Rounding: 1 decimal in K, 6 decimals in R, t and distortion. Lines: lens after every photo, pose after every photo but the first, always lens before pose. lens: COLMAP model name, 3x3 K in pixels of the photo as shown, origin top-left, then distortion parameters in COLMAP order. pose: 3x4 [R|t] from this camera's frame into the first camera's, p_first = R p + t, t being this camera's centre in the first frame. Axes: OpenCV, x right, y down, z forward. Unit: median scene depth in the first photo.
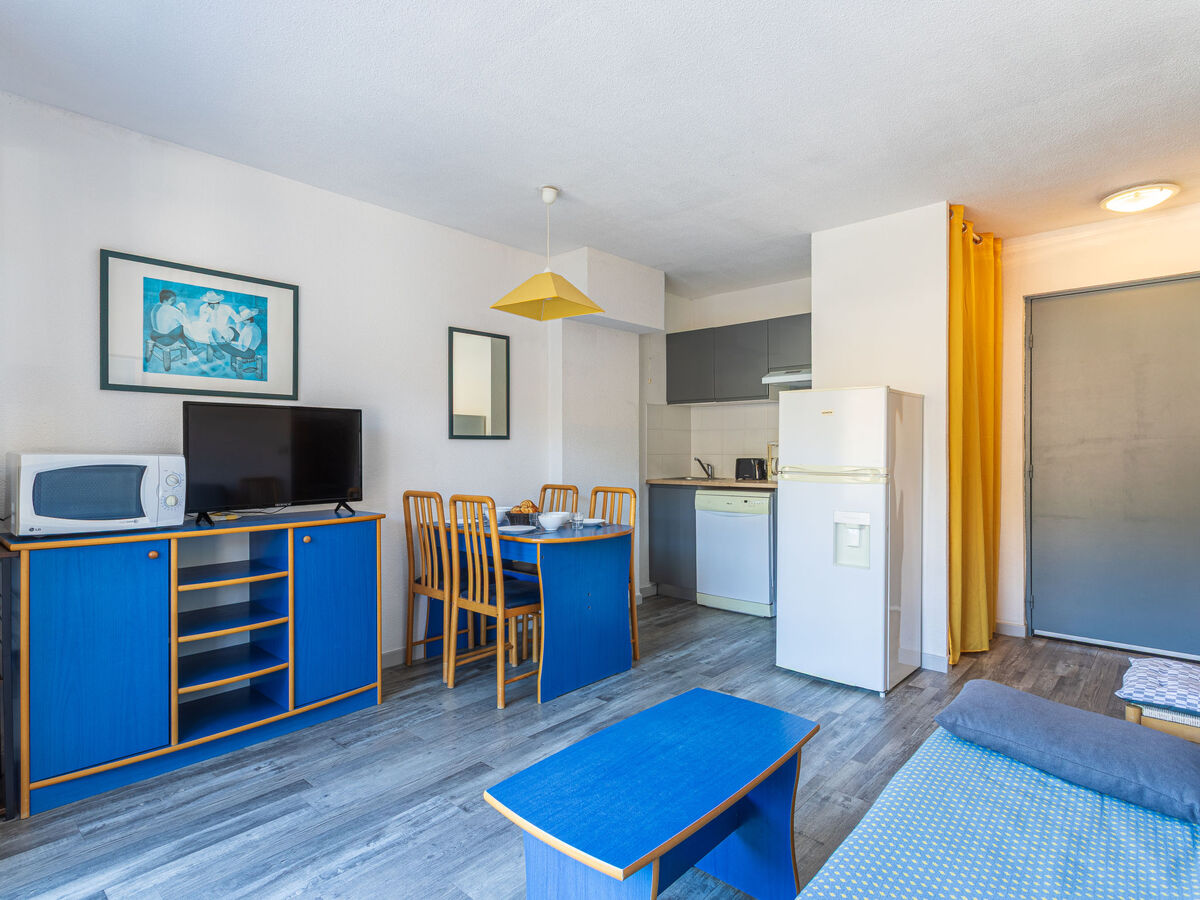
lens RADIAL K [[640.9, 0, 600.5], [0, 640.9, 450.4], [0, 0, 1]] dist [0.000382, 0.003851]
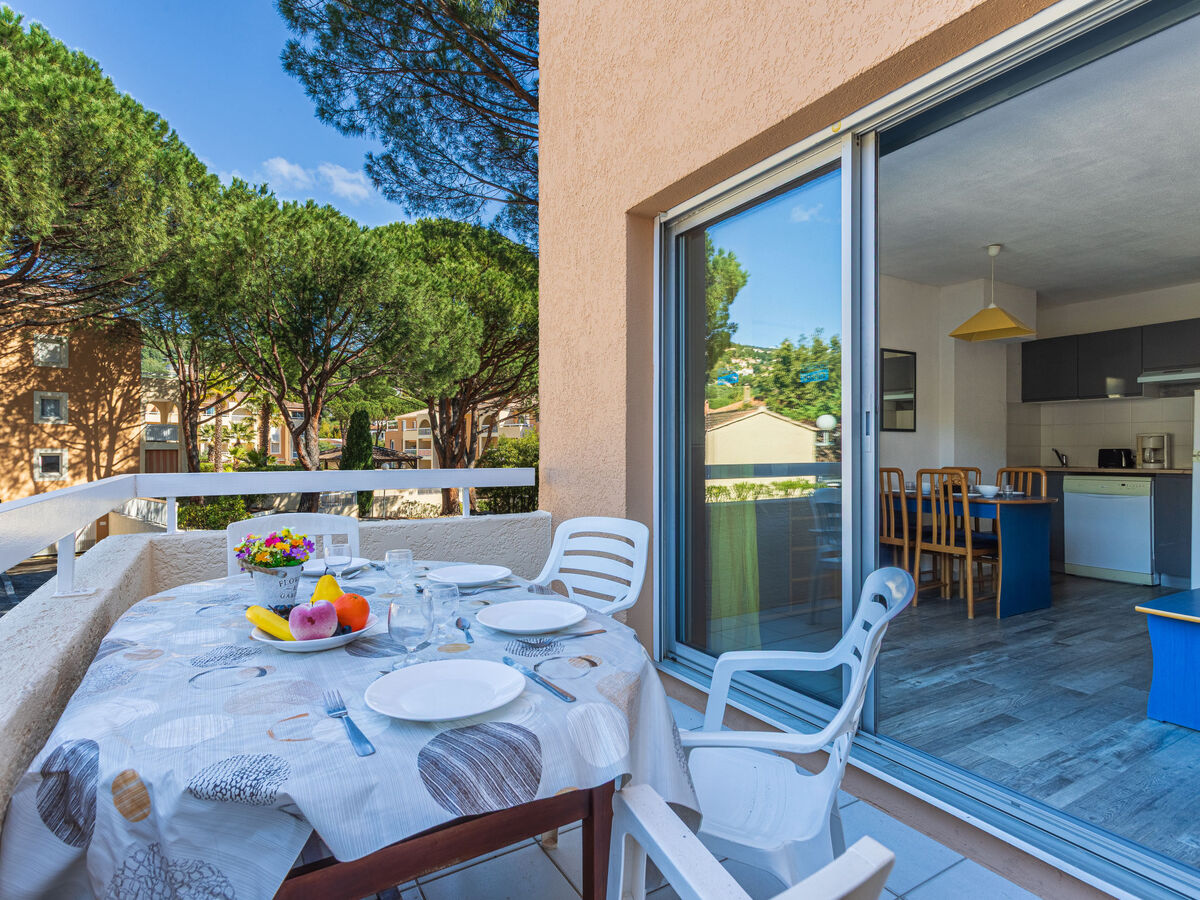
lens RADIAL K [[640.9, 0, 598.4], [0, 640.9, 450.6], [0, 0, 1]] dist [0.000382, 0.003851]
pose [[0.956652, 0.001050, -0.291232, -0.490036], [-0.002005, 0.999994, -0.002983, 0.033605], [0.291227, 0.003438, 0.956648, -0.552396]]
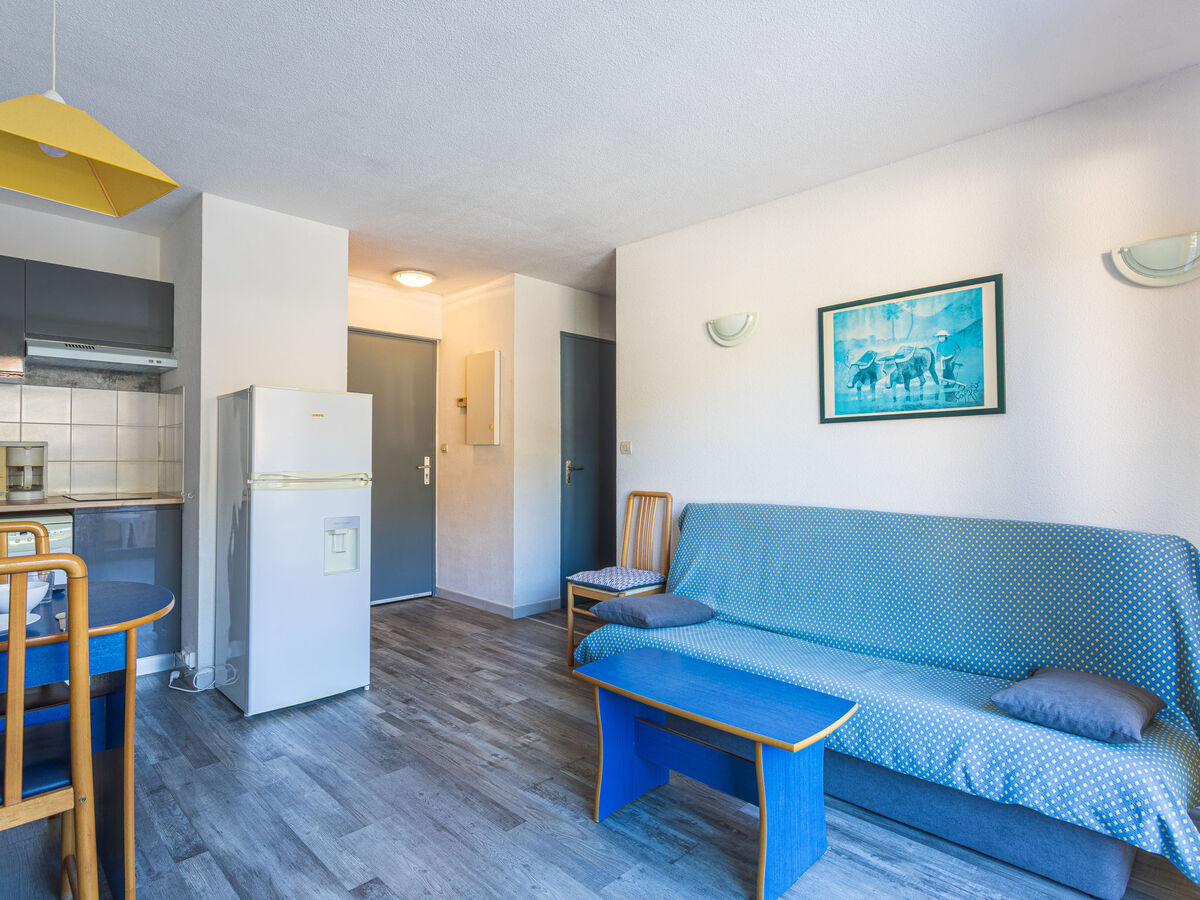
lens RADIAL K [[640.9, 0, 605.0], [0, 640.9, 449.2], [0, 0, 1]] dist [0.000382, 0.003851]
pose [[0.034526, 0.011833, 0.999334, -0.581358], [-0.001704, 0.999929, -0.011781, 0.001392], [-0.999402, -0.001296, 0.034544, 0.552626]]
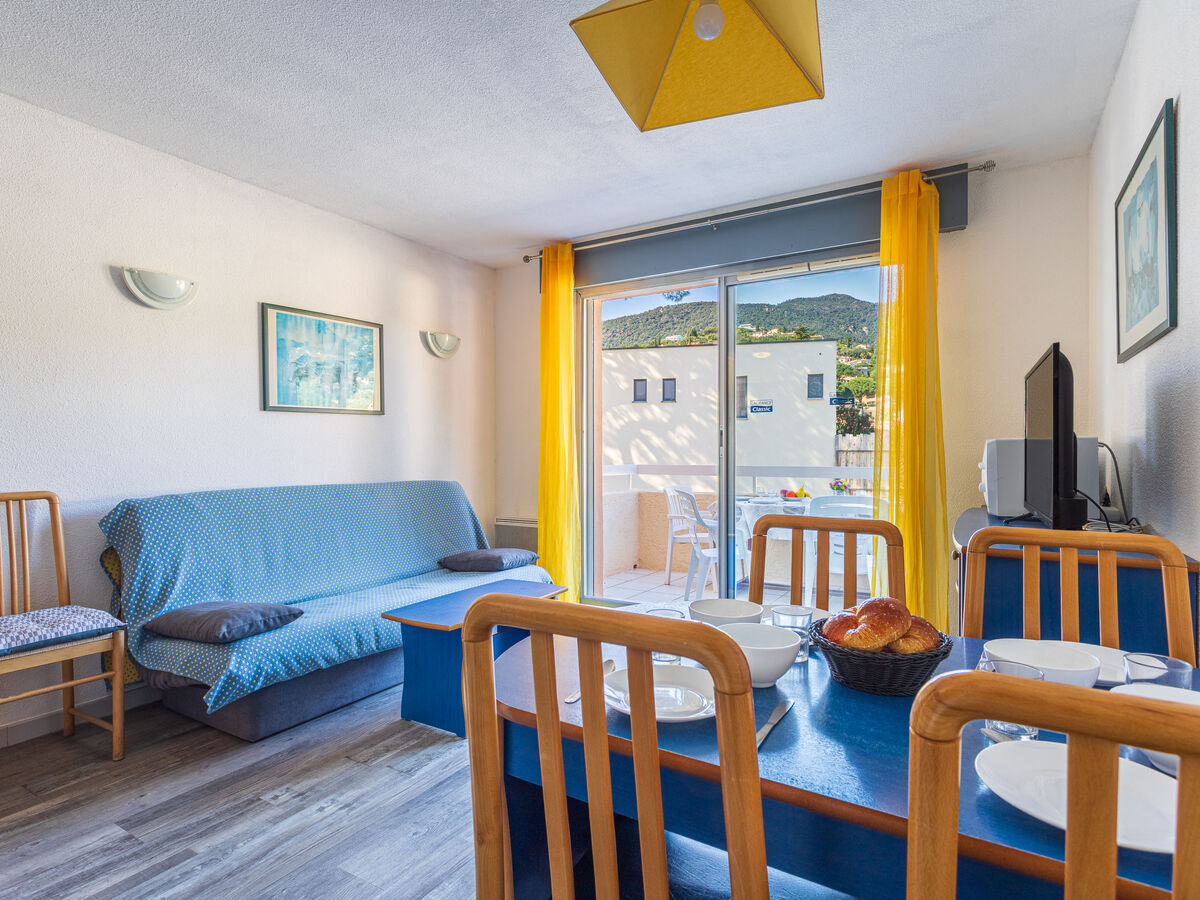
lens RADIAL K [[640.9, 0, 601.3], [0, 640.9, 449.3], [0, 0, 1]] dist [0.000382, 0.003851]
pose [[-0.981073, 0.002894, -0.193619, 0.062319], [0.003414, 0.999991, -0.002354, 0.018274], [0.193610, -0.002971, -0.981074, 1.391153]]
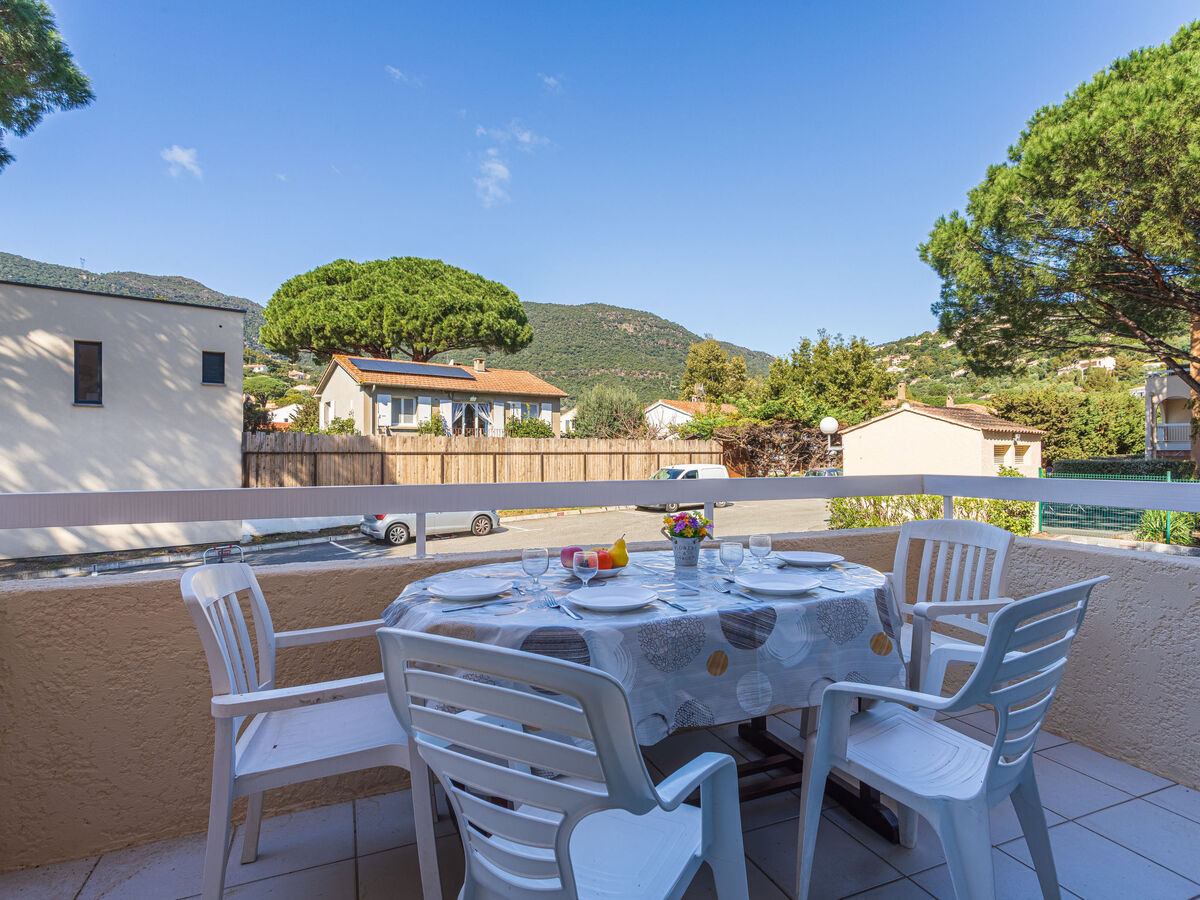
lens RADIAL K [[640.9, 0, 603.9], [0, 640.9, 451.4], [0, 0, 1]] dist [0.000382, 0.003851]
pose [[-0.429914, 0.001552, -0.902869, -0.187366], [0.003065, 0.999995, 0.000259, 0.026938], [0.902865, -0.002656, -0.429916, 0.082191]]
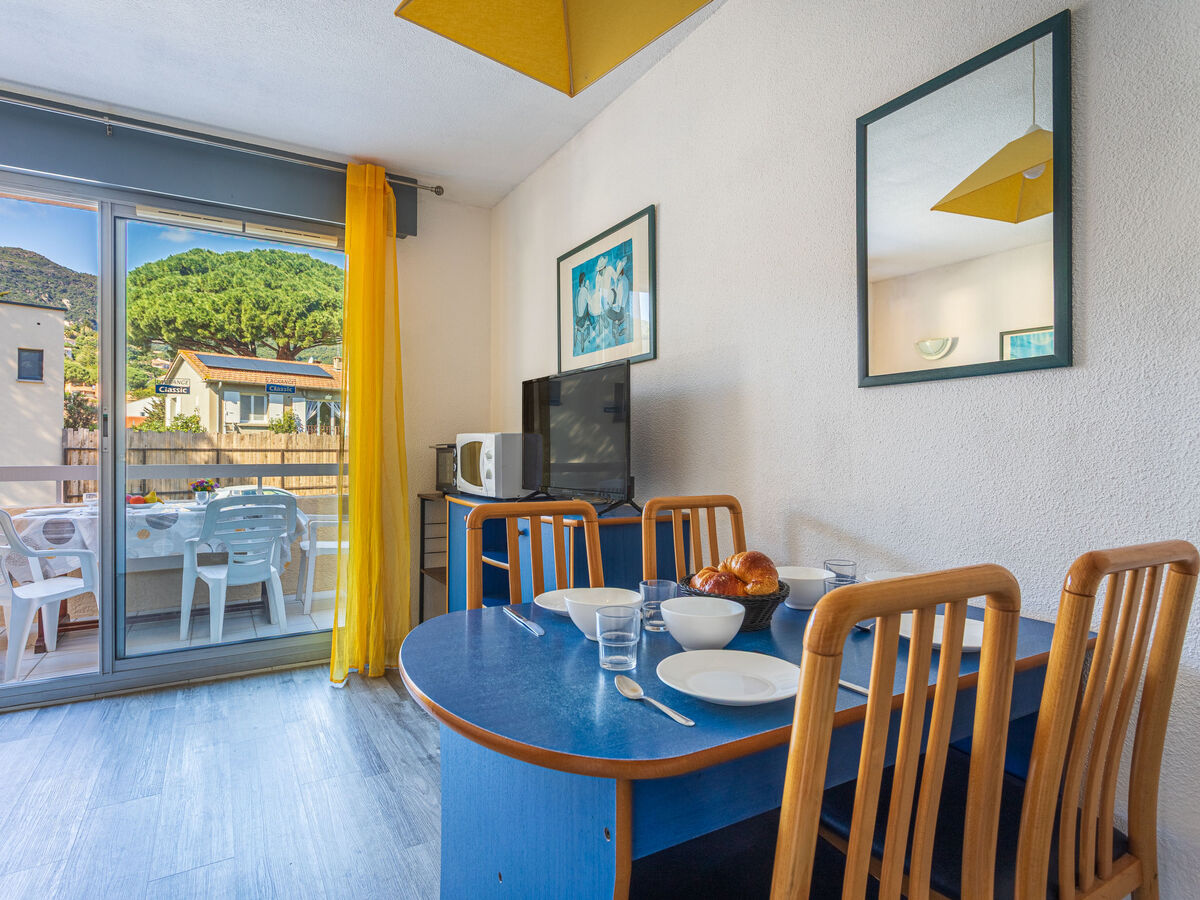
lens RADIAL K [[640.9, 0, 605.7], [0, 640.9, 452.9], [0, 0, 1]] dist [0.000382, 0.003851]
pose [[-0.283257, 0.006375, -0.959023, 0.254688], [-0.000336, 0.999977, 0.006746, 0.026033], [0.959044, 0.002233, -0.283249, 1.142390]]
